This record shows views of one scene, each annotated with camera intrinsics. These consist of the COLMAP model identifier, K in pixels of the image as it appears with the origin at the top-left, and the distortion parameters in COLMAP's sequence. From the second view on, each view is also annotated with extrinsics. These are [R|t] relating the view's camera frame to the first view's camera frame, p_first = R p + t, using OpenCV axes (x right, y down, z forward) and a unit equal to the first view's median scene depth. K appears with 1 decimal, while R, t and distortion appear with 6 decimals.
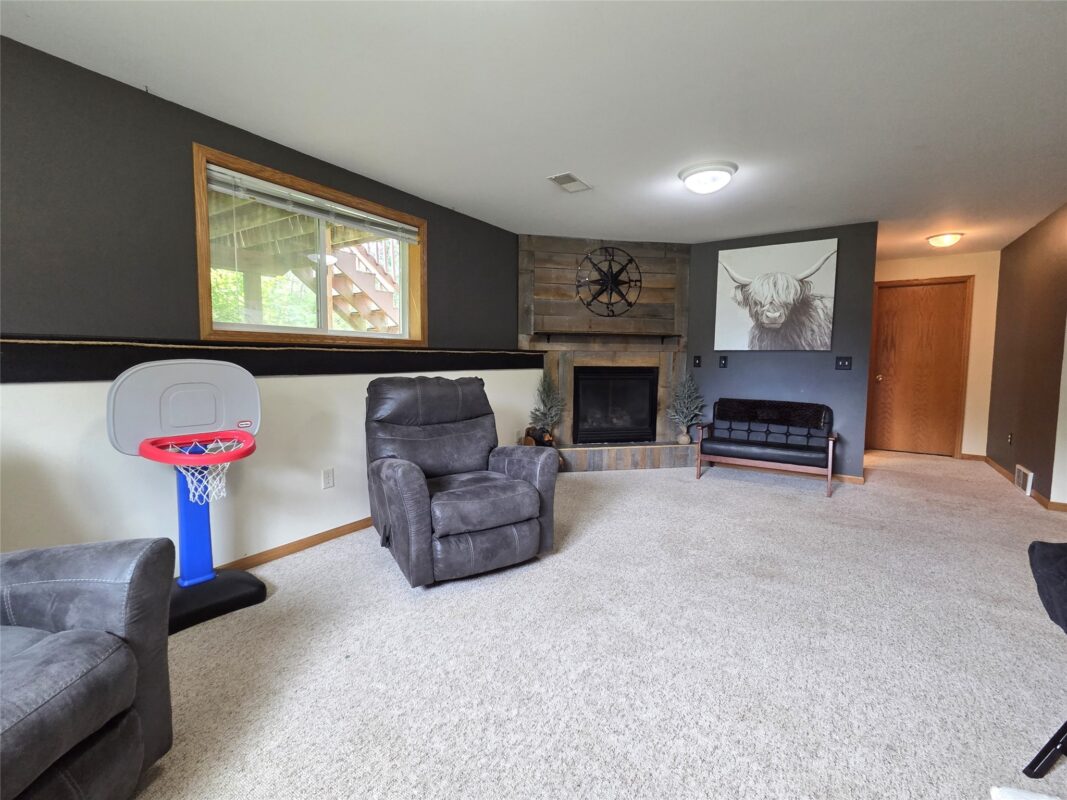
lens RADIAL K [[452.1, 0, 527.7], [0, 452.1, 394.0], [0, 0, 1]] dist [-0.000702, -0.000437]
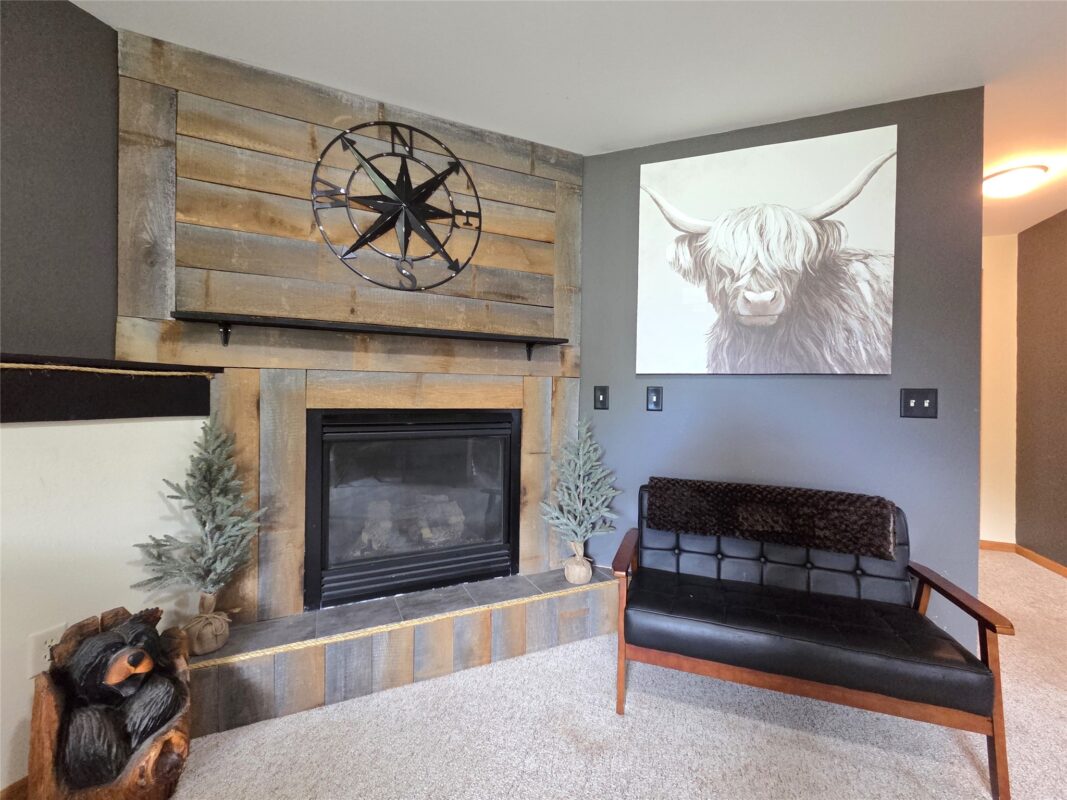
lens RADIAL K [[452.1, 0, 527.7], [0, 452.1, 394.0], [0, 0, 1]] dist [-0.000702, -0.000437]
pose [[0.969989, 0.005505, 0.243088, 0.194306], [0.012558, 0.997275, -0.072698, -0.044144], [-0.242826, 0.073569, 0.967276, 0.587992]]
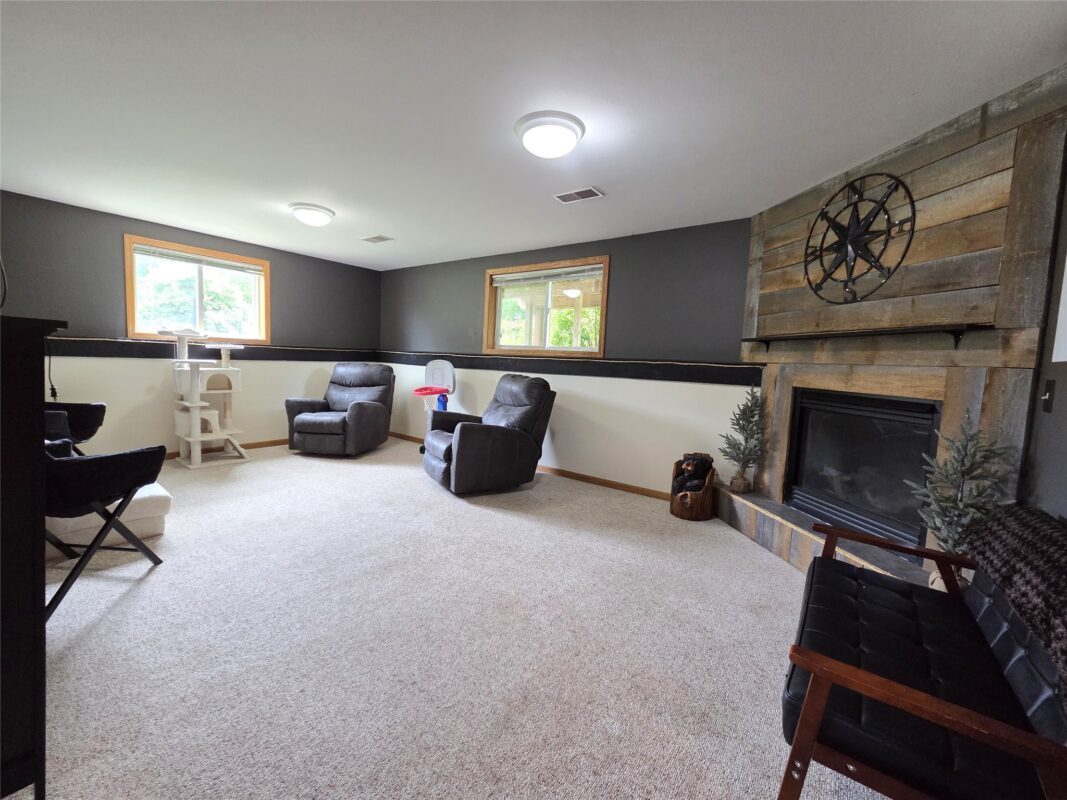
lens RADIAL K [[441.7, 0, 533.5], [0, 441.7, 400.0], [0, 0, 1]] dist [-0.000431, -0.000154]
pose [[-0.030665, 0.082538, -0.996116, 0.766789], [-0.122328, 0.988783, 0.085696, -0.051689], [0.992016, 0.124481, -0.020224, 0.650062]]
